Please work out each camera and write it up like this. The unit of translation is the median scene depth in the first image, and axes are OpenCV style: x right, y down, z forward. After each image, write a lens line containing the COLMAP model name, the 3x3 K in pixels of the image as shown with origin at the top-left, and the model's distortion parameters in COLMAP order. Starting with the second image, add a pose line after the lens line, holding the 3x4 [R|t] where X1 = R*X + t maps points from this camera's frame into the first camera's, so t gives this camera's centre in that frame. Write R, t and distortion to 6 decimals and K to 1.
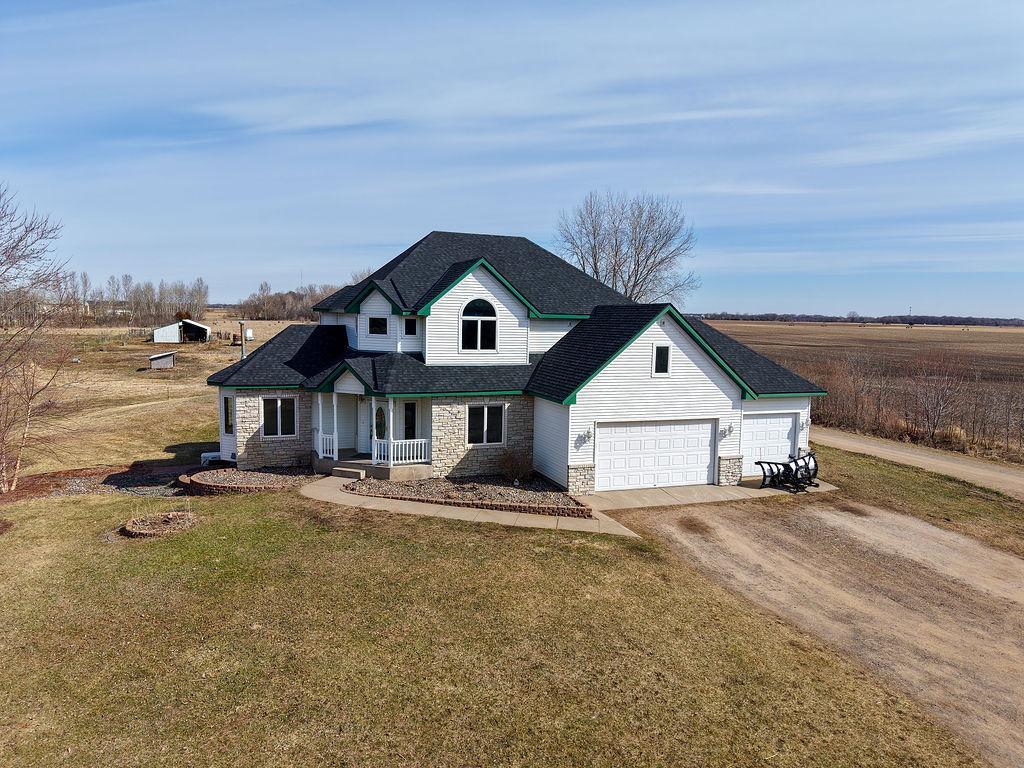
lens RADIAL K [[709.1, 0, 551.0], [0, 709.1, 358.9], [0, 0, 1]] dist [0.034141, -0.025679]
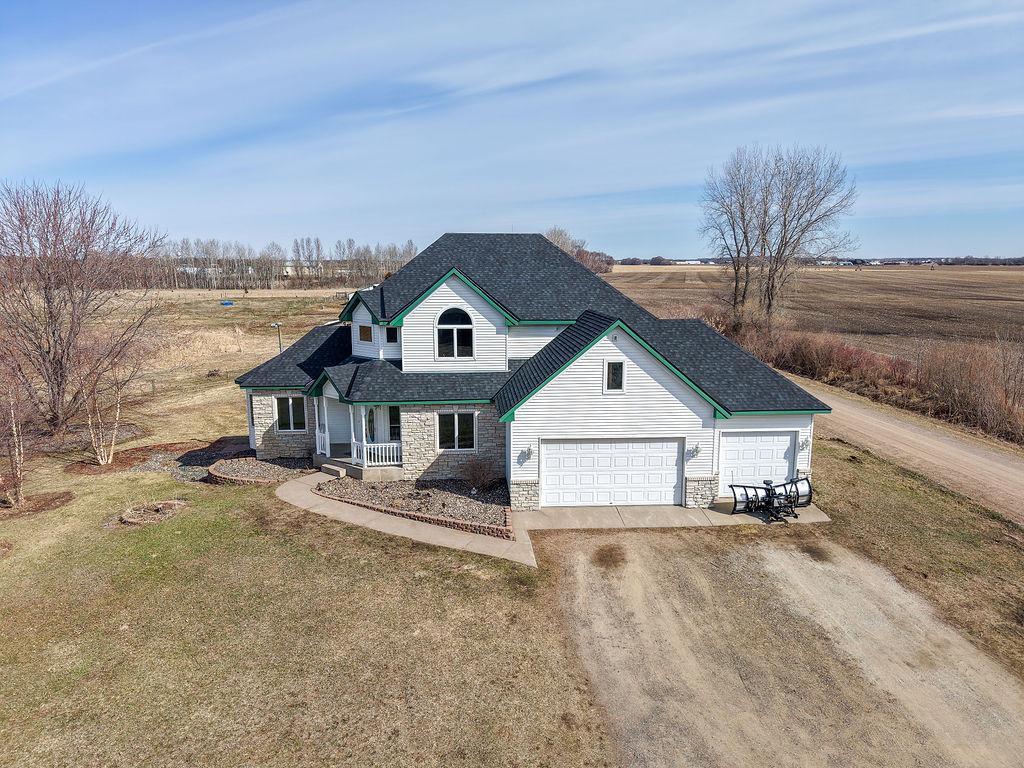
lens RADIAL K [[709.1, 0, 539.0], [0, 709.1, 368.3], [0, 0, 1]] dist [0.034141, -0.025679]
pose [[0.955156, 0.024780, -0.295064, 0.319350], [-0.000258, 0.996561, 0.082858, -0.082379], [0.296102, -0.079066, 0.951878, 0.061701]]
